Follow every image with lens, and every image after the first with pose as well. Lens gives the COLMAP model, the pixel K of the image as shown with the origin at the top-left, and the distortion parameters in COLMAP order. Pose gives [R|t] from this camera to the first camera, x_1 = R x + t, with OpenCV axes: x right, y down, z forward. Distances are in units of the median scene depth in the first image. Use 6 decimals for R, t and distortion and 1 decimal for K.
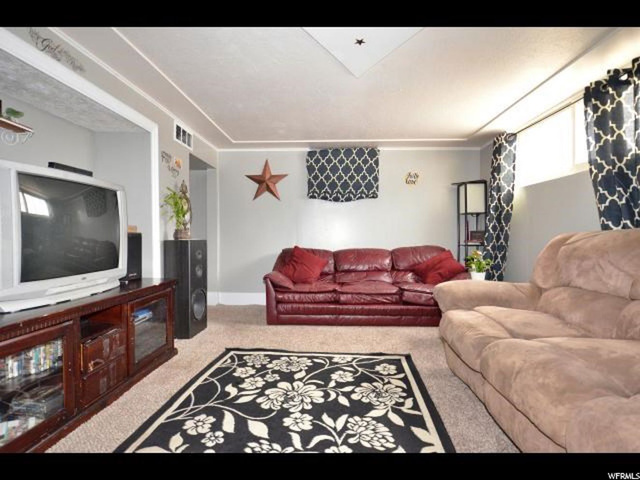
lens RADIAL K [[318.3, 0, 320.0], [0, 318.3, 240.0], [0, 0, 1]] dist [0.000724, 0.000024]
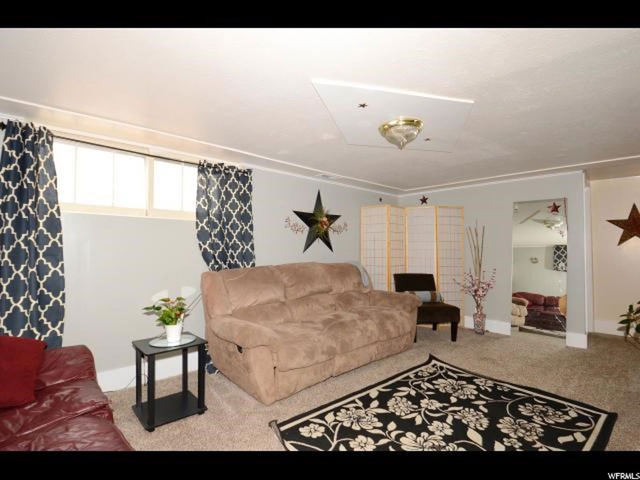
lens RADIAL K [[318.3, 0, 320.0], [0, 318.3, 240.0], [0, 0, 1]] dist [0.000724, 0.000024]
pose [[-0.716303, 0.006241, 0.697762, -0.569807], [0.001523, 0.999972, -0.007382, -0.176256], [-0.697788, -0.004225, -0.716292, 2.064480]]
